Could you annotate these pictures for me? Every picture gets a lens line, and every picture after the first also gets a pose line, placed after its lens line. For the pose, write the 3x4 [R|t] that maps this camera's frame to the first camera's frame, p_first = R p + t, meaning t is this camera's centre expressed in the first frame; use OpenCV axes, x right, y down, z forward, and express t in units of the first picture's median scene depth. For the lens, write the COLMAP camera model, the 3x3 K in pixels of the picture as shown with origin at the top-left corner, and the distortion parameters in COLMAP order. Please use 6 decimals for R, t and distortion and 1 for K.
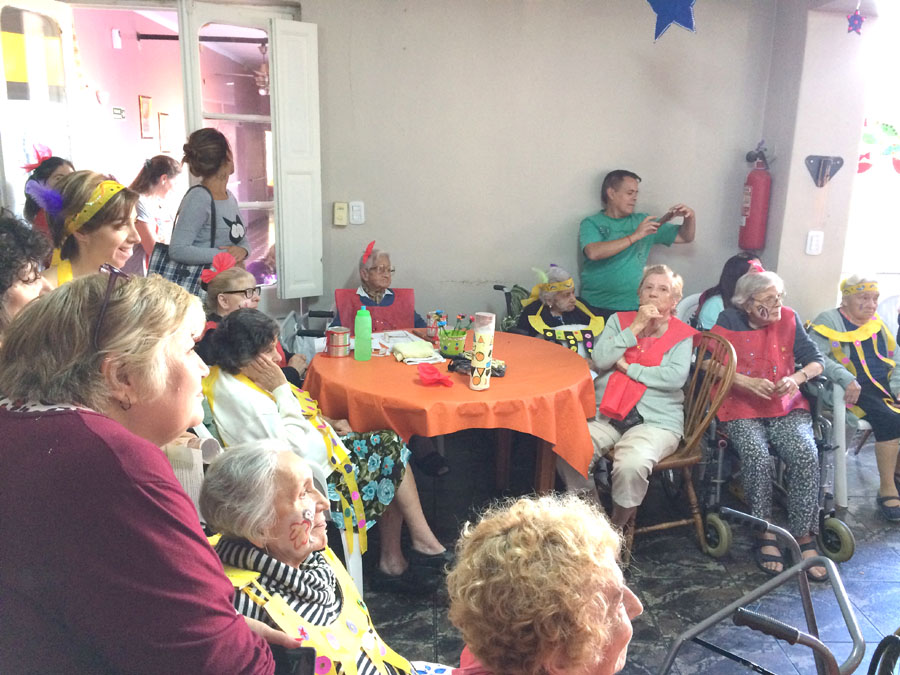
lens RADIAL K [[738.8, 0, 450.0], [0, 738.8, 337.5], [0, 0, 1]] dist [0.096810, -0.176948]
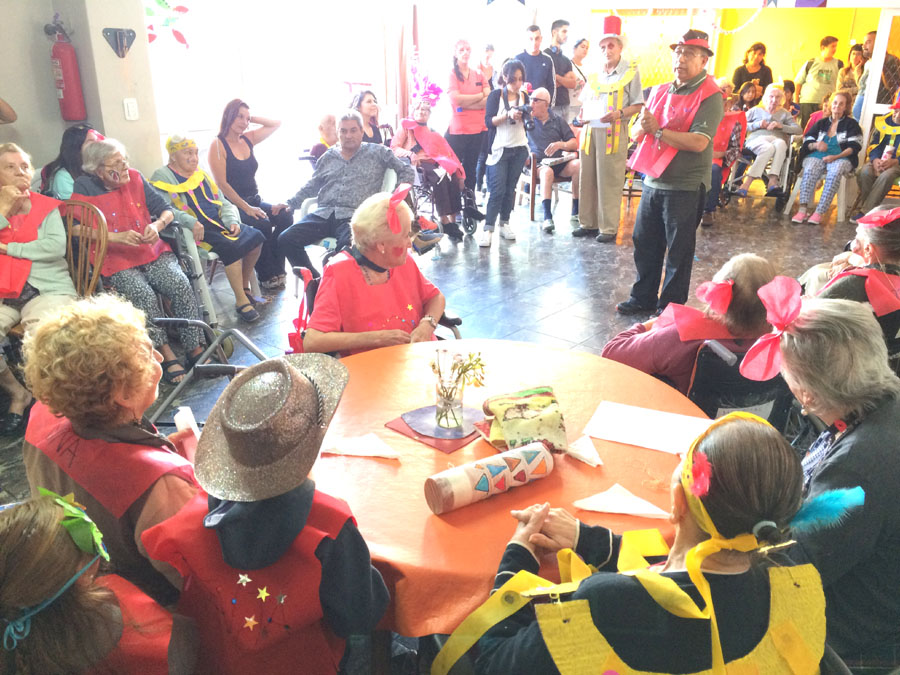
lens RADIAL K [[738.8, 0, 450.0], [0, 738.8, 337.5], [0, 0, 1]] dist [0.096810, -0.176948]
pose [[0.643959, -0.295572, 0.705659, -0.132356], [0.169883, 0.954574, 0.244802, 0.009283], [-0.745960, -0.037763, 0.664919, -0.159776]]
